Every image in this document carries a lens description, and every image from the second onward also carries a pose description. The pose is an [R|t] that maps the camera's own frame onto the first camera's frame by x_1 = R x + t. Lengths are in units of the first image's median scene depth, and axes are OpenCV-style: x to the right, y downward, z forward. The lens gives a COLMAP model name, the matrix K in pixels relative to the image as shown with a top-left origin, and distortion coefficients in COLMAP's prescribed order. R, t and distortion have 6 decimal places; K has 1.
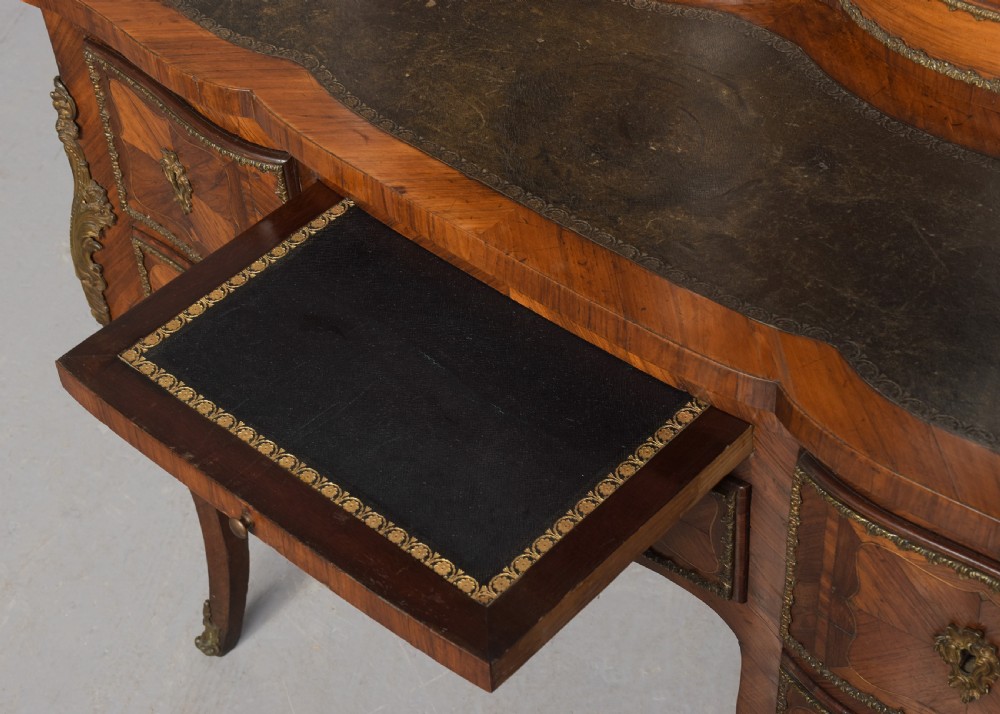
lens RADIAL K [[1955.9, 0, 478.2], [0, 1955.9, 356.6], [0, 0, 1]] dist [0.297733, 0.000000]
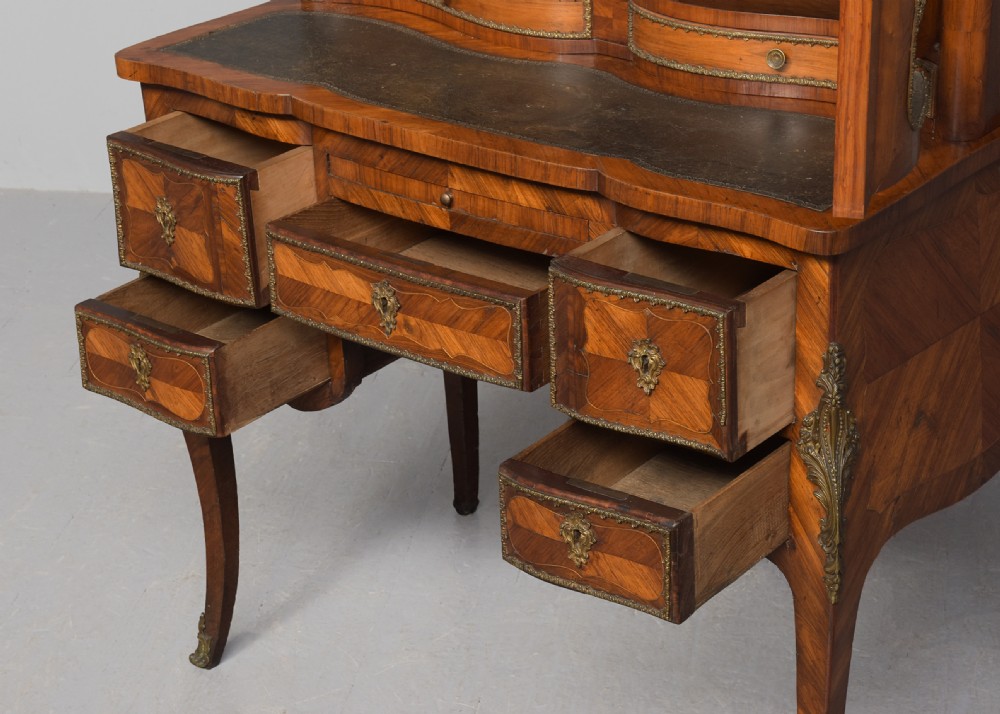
lens RADIAL K [[2399.7, 0, 519.1], [0, 2399.7, 337.6], [0, 0, 1]] dist [0.472325, 0.000000]
pose [[0.996815, -0.004319, 0.079631, -0.092039], [0.031591, 0.938231, -0.344565, 0.840139], [-0.073224, 0.345983, 0.935379, -0.949192]]
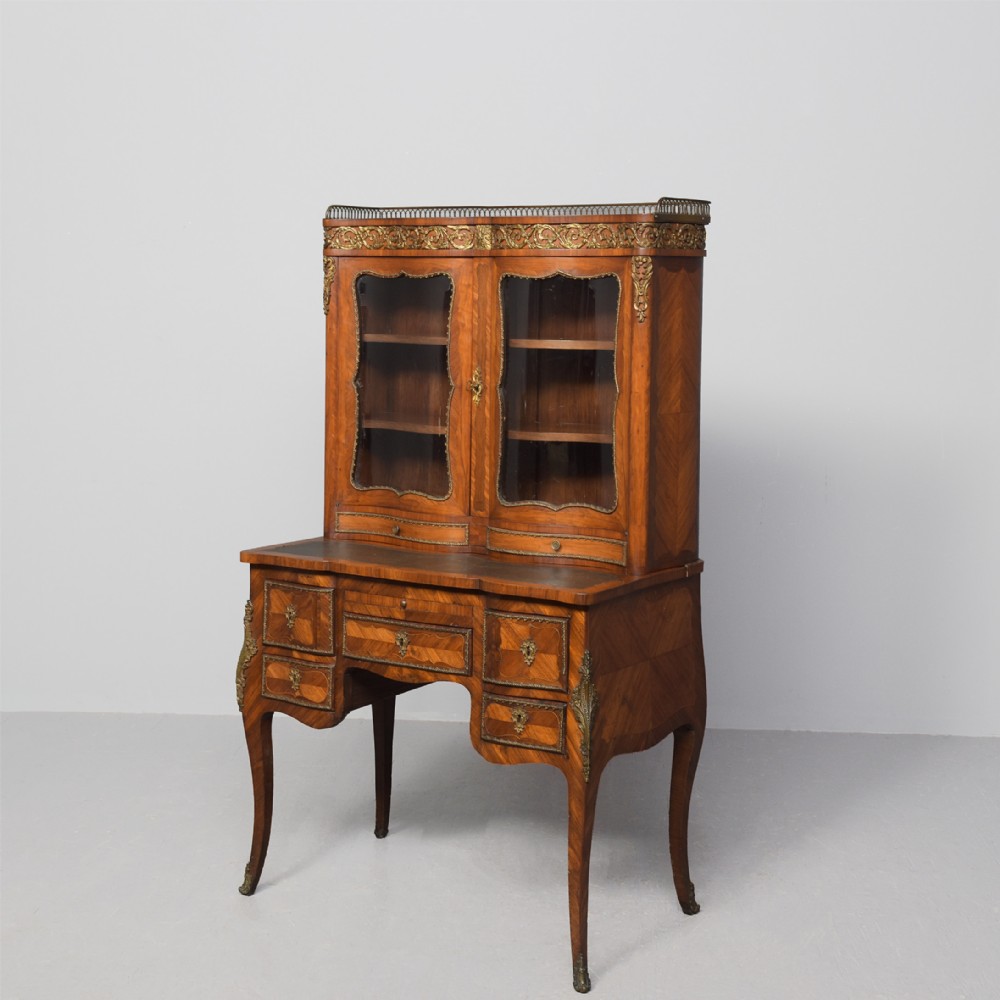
lens RADIAL K [[1700.9, 0, 521.1], [0, 1700.9, 422.9], [0, 0, 1]] dist [0.160204, 0.000000]
pose [[0.980579, 0.065982, 0.184693, -0.388862], [0.070657, 0.759626, -0.646511, 1.835070], [-0.182956, 0.647004, 0.740211, -1.639914]]
